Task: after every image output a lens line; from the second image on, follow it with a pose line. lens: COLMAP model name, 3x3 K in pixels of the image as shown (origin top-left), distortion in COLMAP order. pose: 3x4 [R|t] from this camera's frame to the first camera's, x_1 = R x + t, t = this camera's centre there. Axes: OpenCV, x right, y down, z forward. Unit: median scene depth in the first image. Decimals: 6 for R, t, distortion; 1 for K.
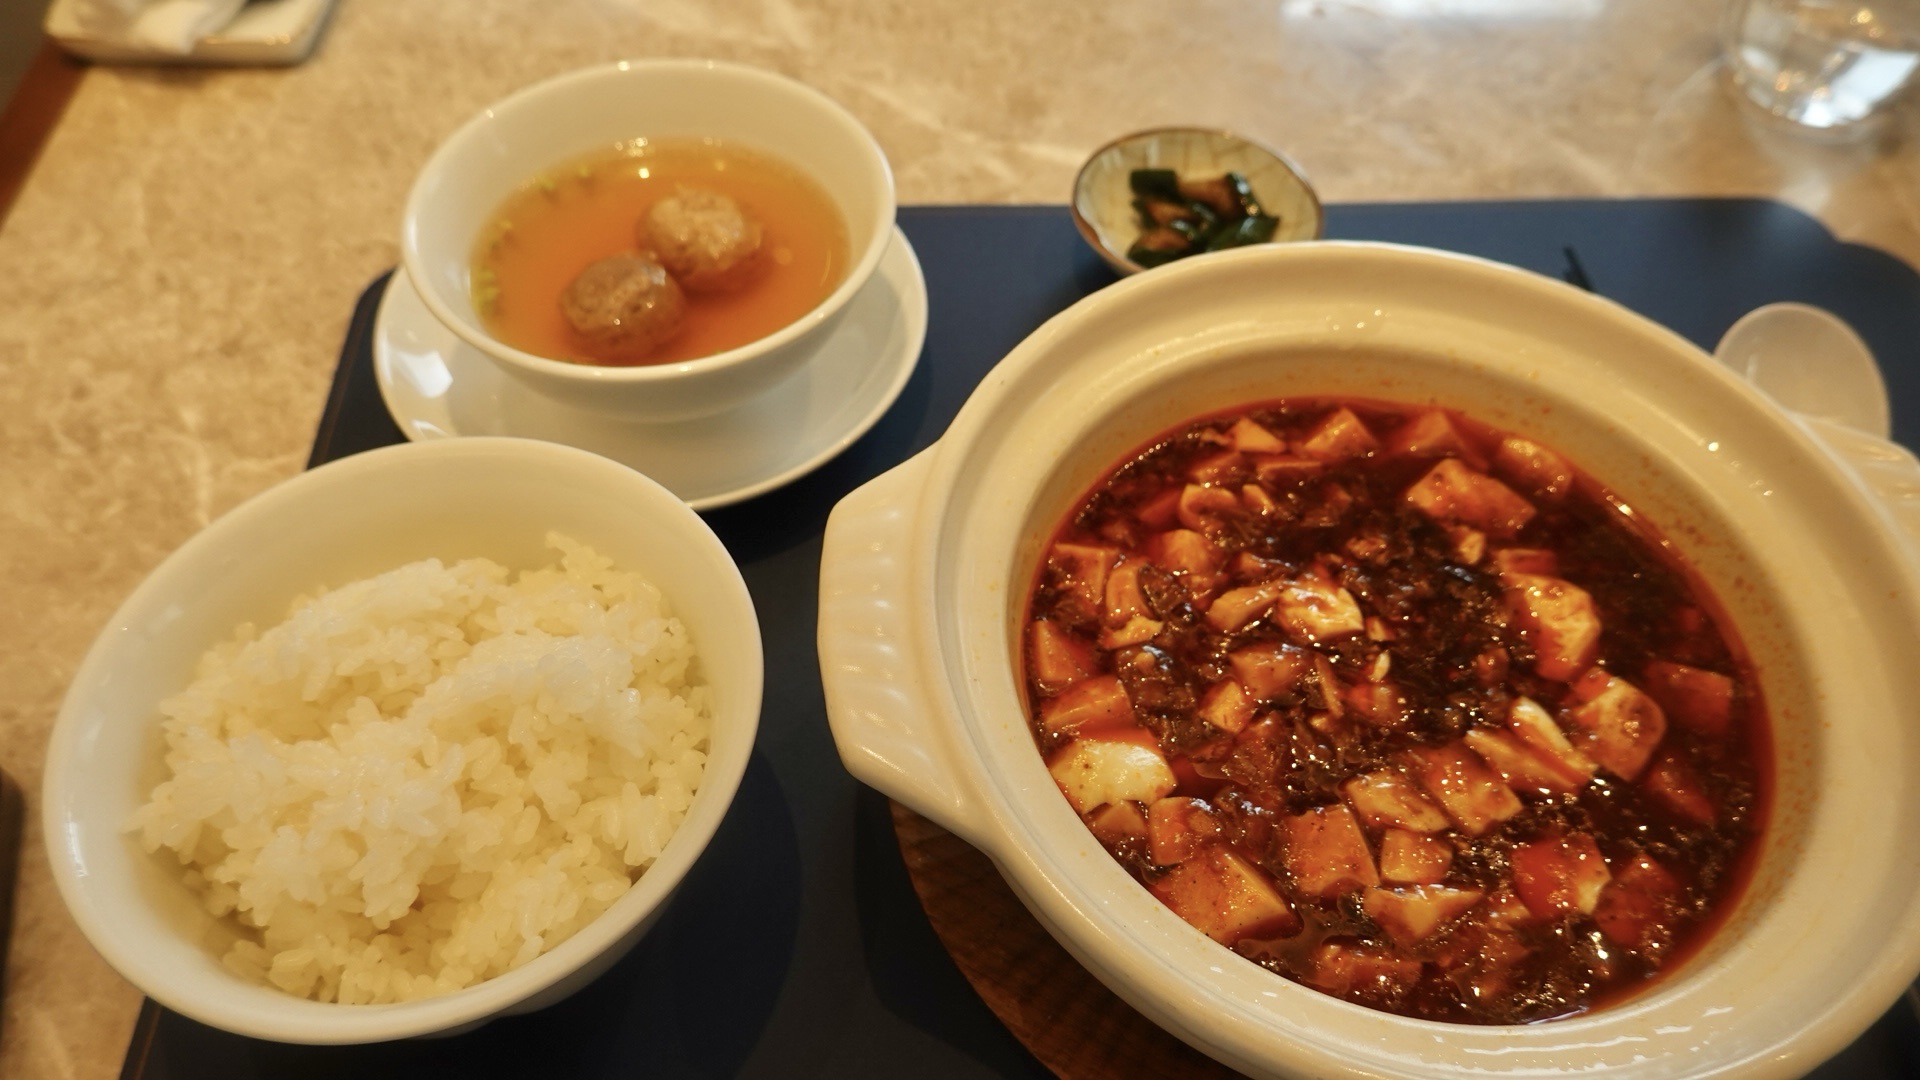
lens RADIAL K [[1425.7, 0, 962.8], [0, 1425.7, 546.0], [0, 0, 1]] dist [0.006341, -0.007459]
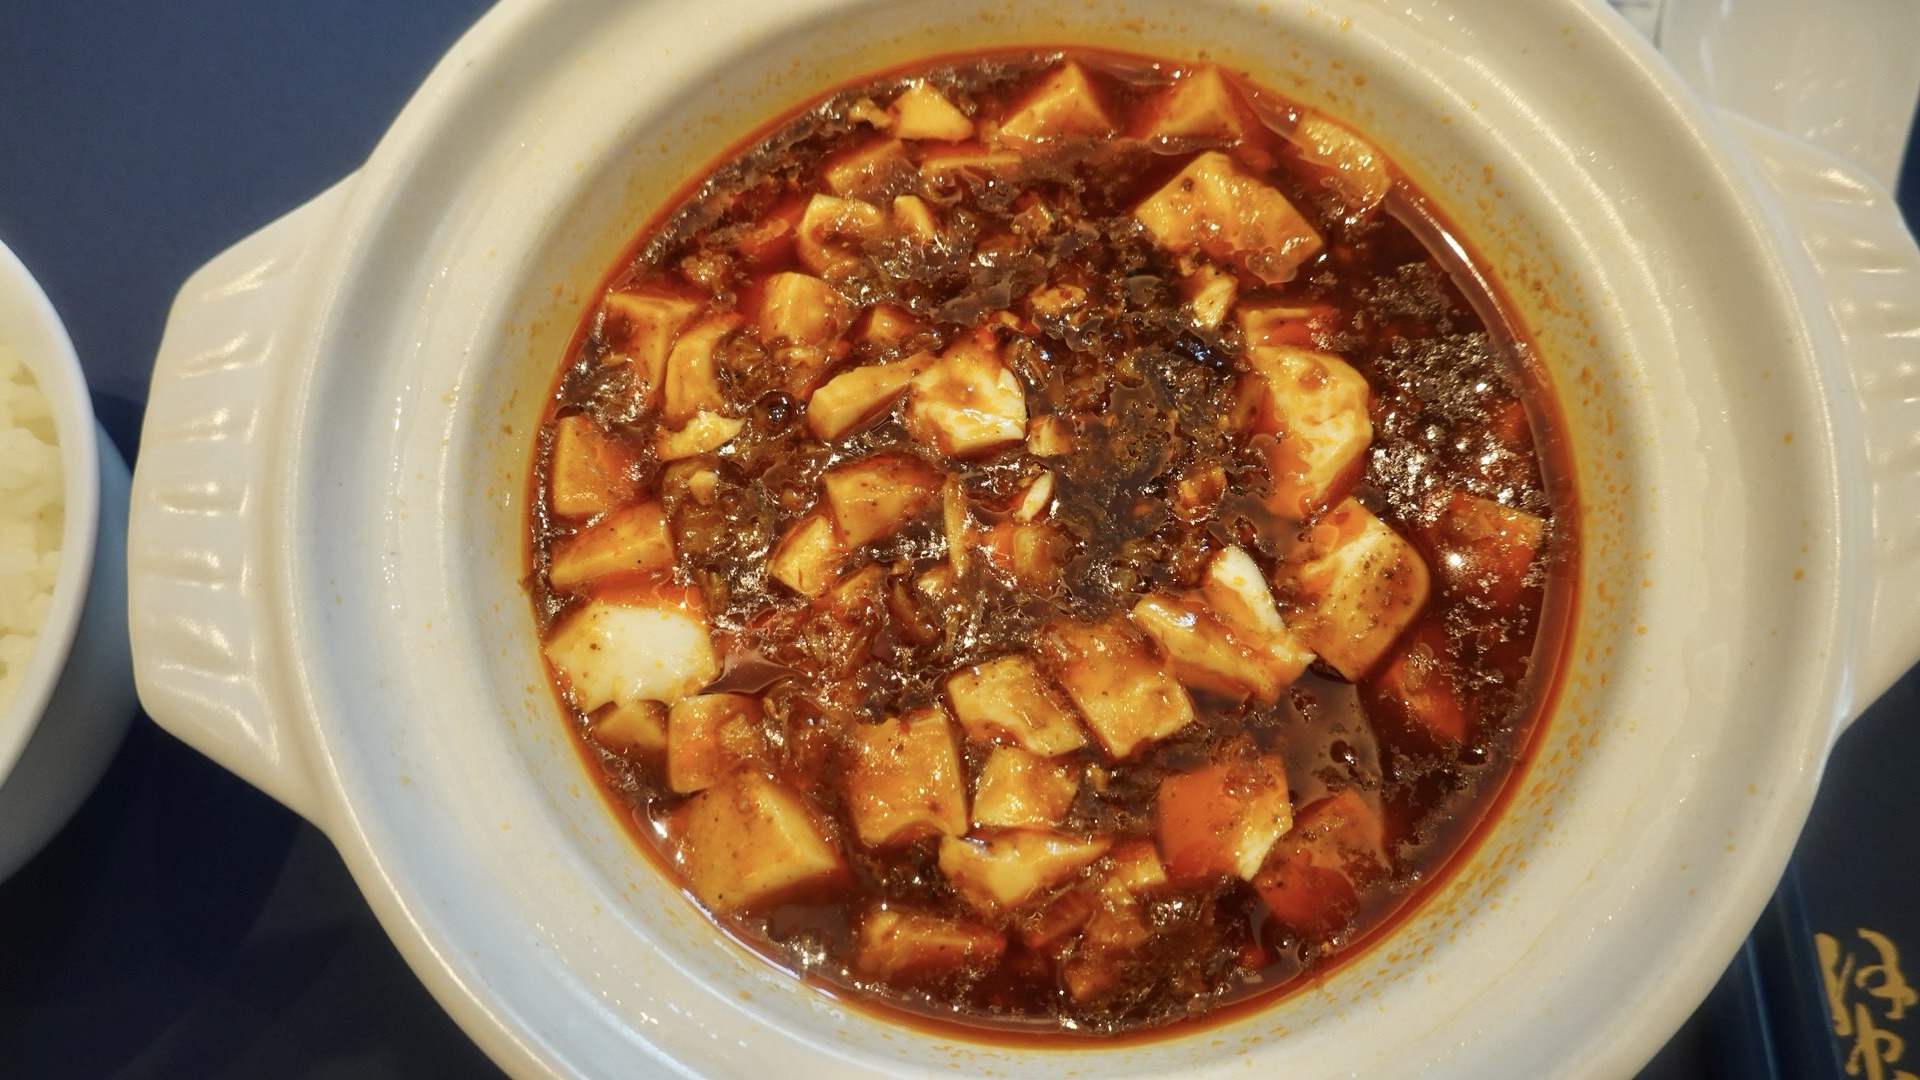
lens RADIAL K [[1425.7, 0, 960.5], [0, 1425.7, 535.3], [0, 0, 1]] dist [0.006341, -0.007459]
pose [[0.998846, 0.019986, -0.043682, 0.290411], [-0.003079, 0.934101, 0.356996, -0.150572], [0.047938, -0.356450, 0.933084, 0.340696]]
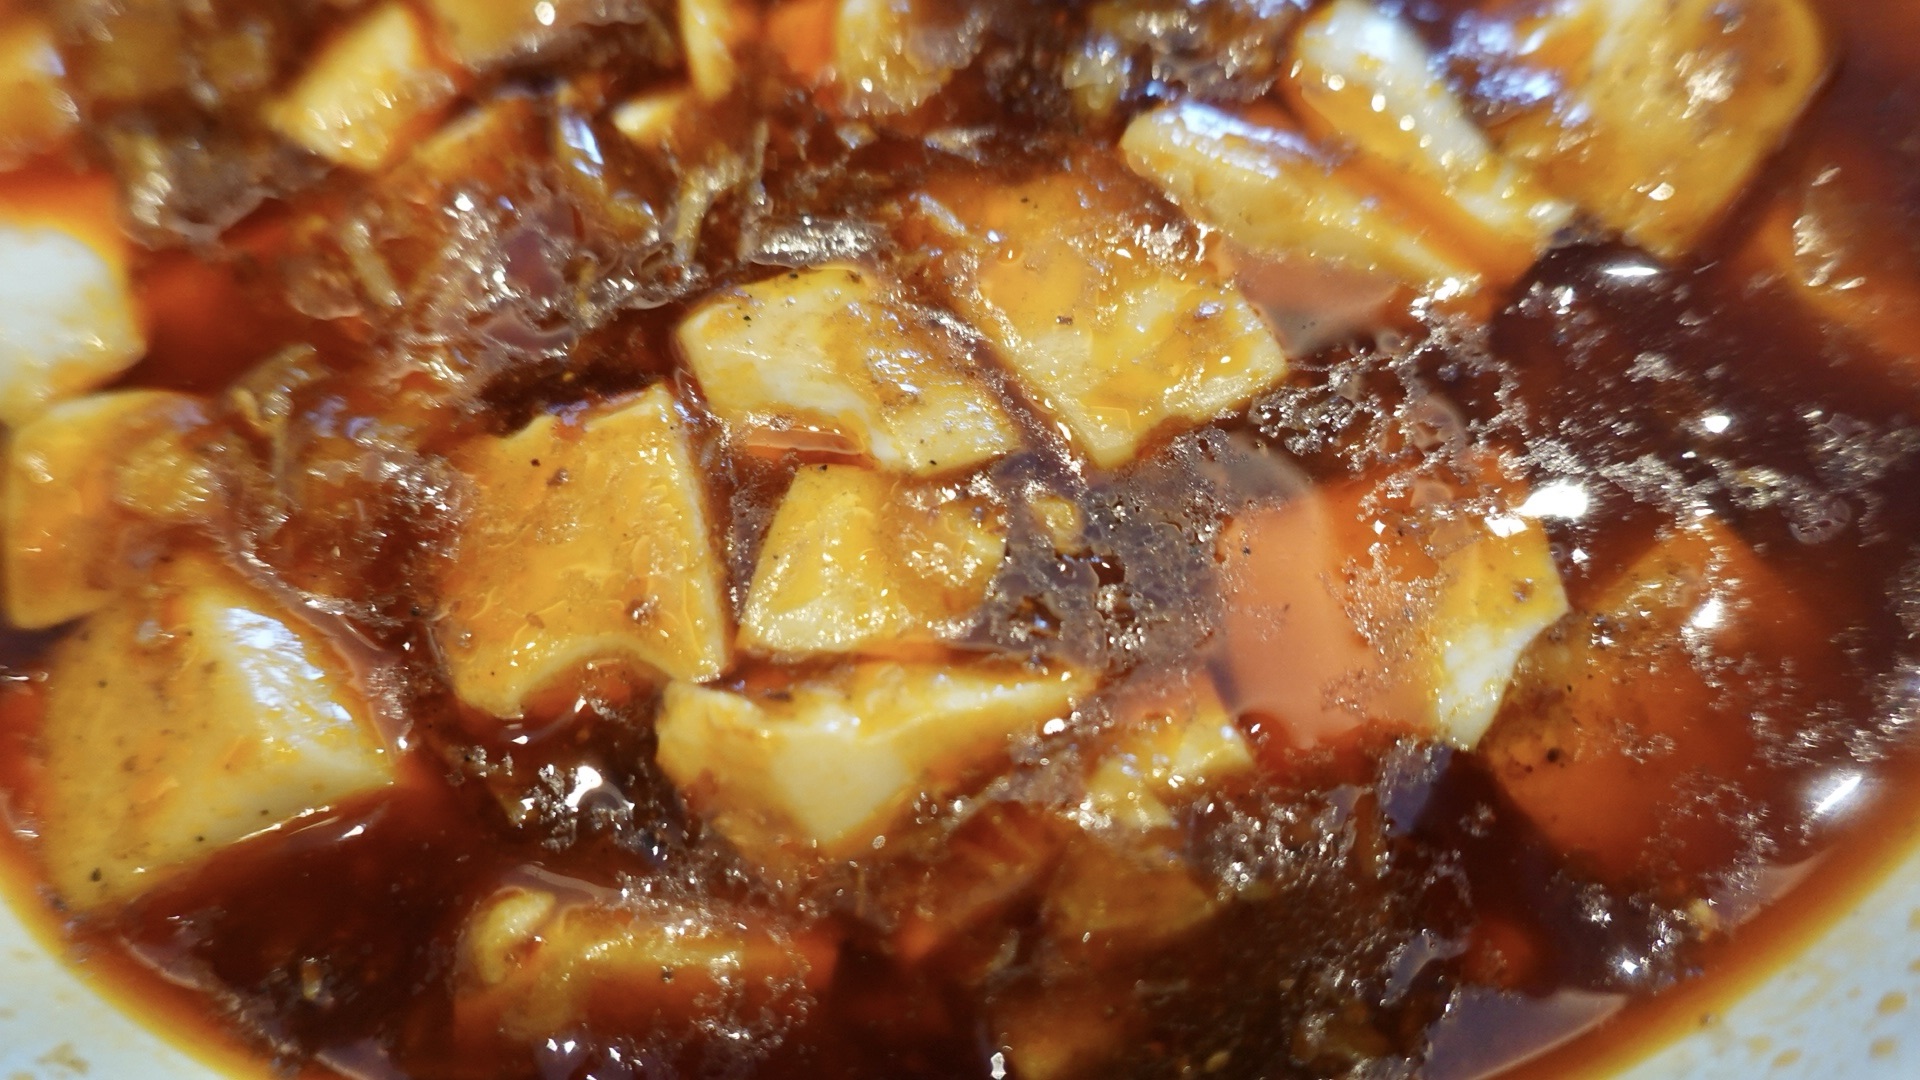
lens RADIAL K [[1425.7, 0, 965.6], [0, 1425.7, 549.6], [0, 0, 1]] dist [0.006341, -0.007459]
pose [[0.997625, -0.042712, -0.054044, 0.325106], [0.057260, 0.950334, 0.305918, 0.120151], [0.038294, -0.308286, 0.950523, 0.677238]]
